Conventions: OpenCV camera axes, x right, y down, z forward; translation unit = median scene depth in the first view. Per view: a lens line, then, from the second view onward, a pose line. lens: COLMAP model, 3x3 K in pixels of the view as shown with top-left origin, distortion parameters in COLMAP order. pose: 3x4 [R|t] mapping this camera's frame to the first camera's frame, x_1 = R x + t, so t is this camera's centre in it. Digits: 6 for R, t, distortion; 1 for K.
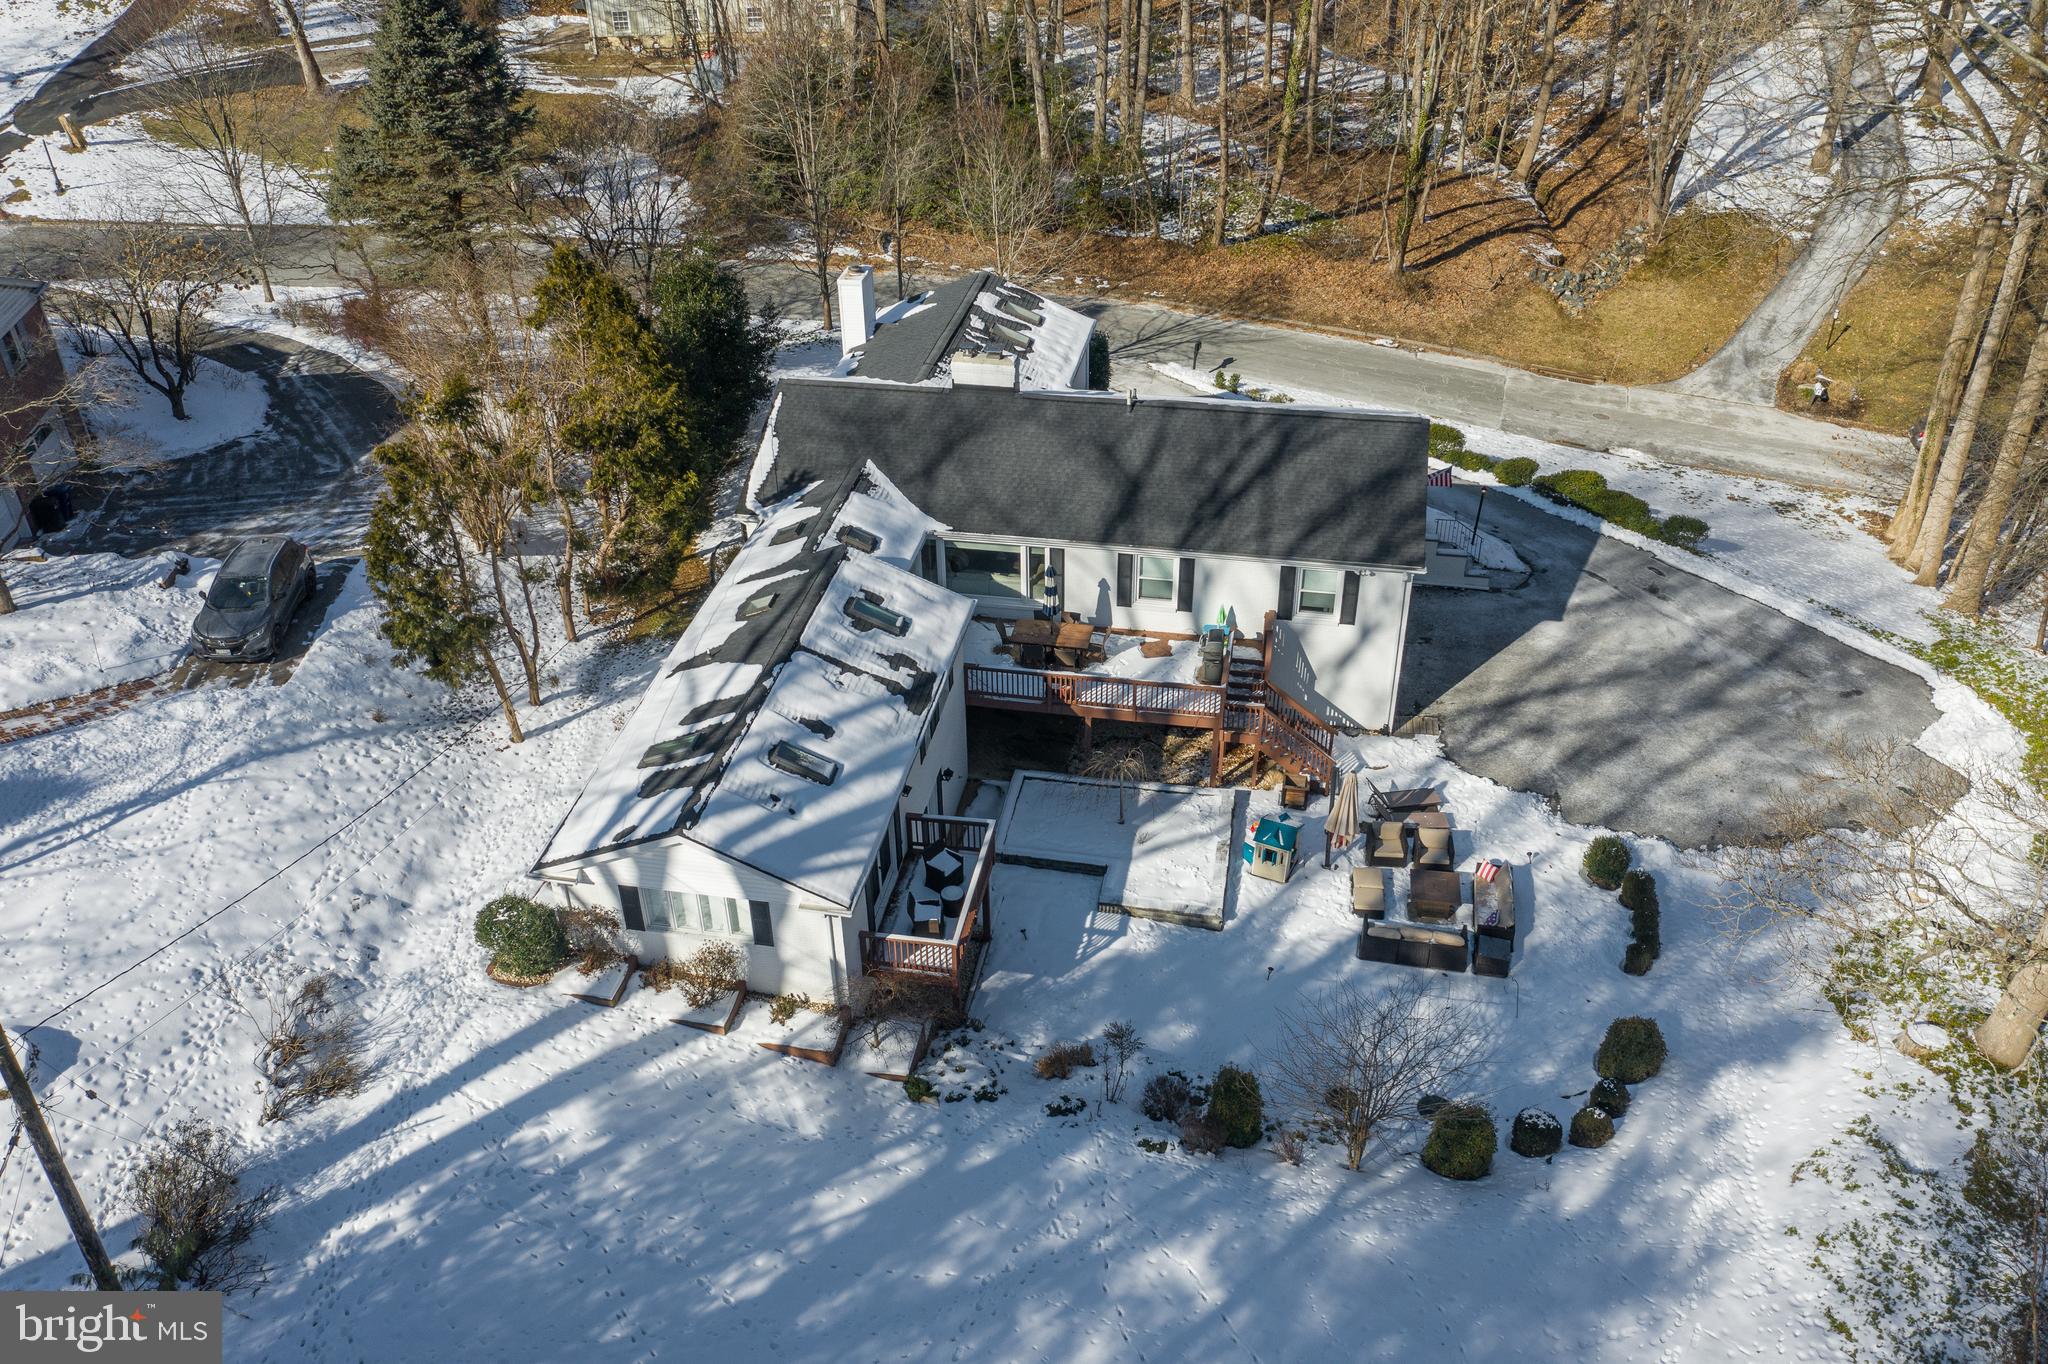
lens RADIAL K [[1642.3, 0, 1012.6], [0, 1642.3, 674.4], [0, 0, 1]] dist [-0.019436, -0.003576]
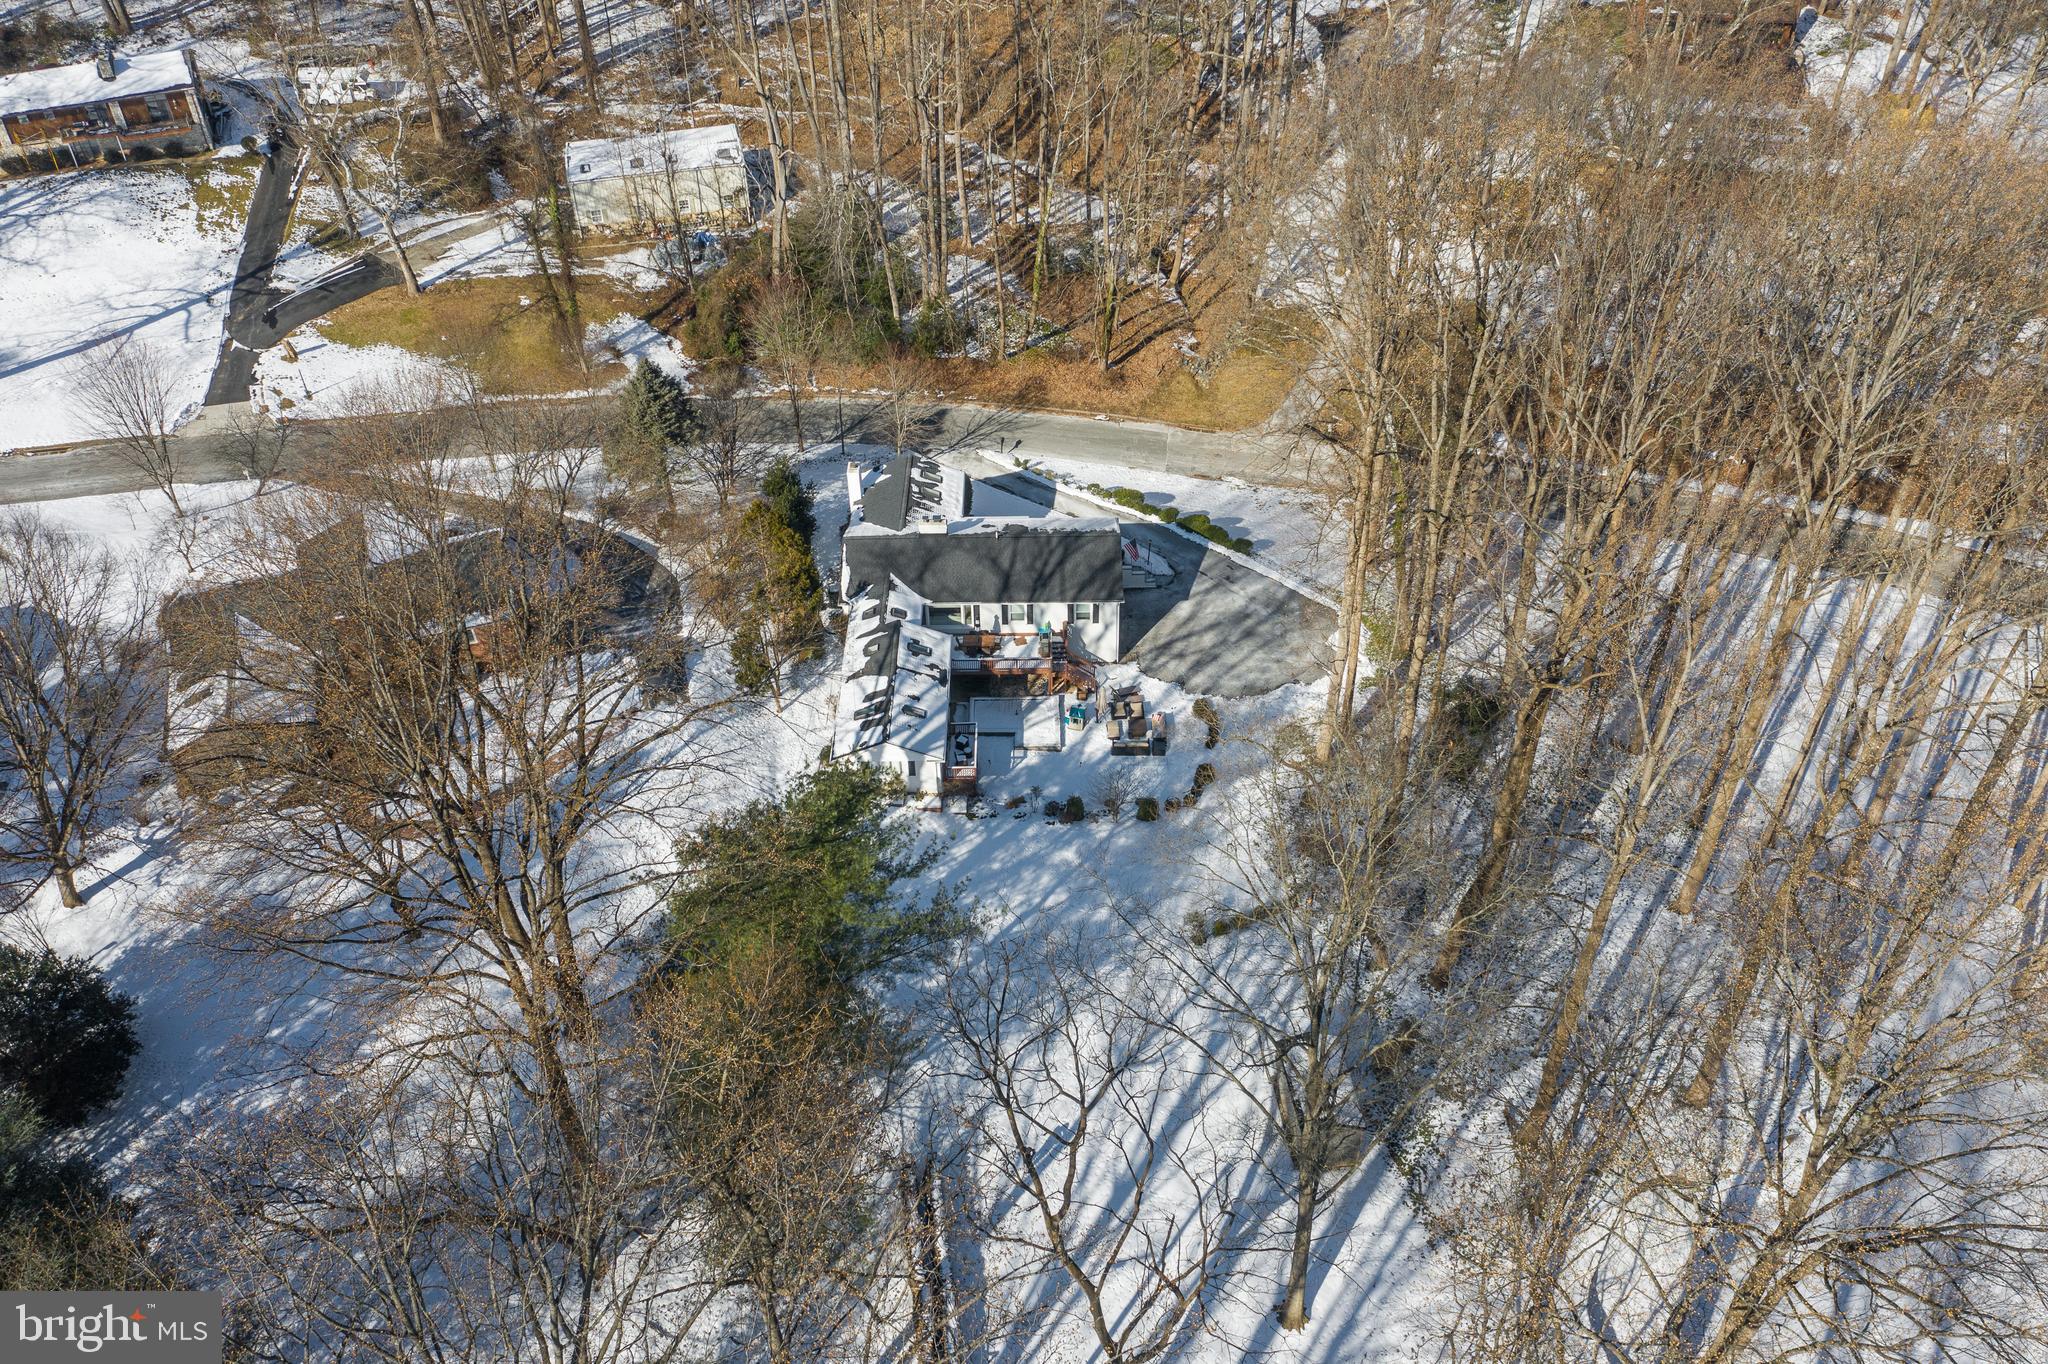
lens RADIAL K [[1672.3, 0, 1041.5], [0, 1672.3, 682.5], [0, 0, 1]] dist [-0.015825, -0.004687]
pose [[0.981445, -0.117501, 0.151521, -0.282398], [0.100230, 0.988061, 0.117002, -0.257374], [-0.163460, -0.099644, 0.981505, -1.540747]]
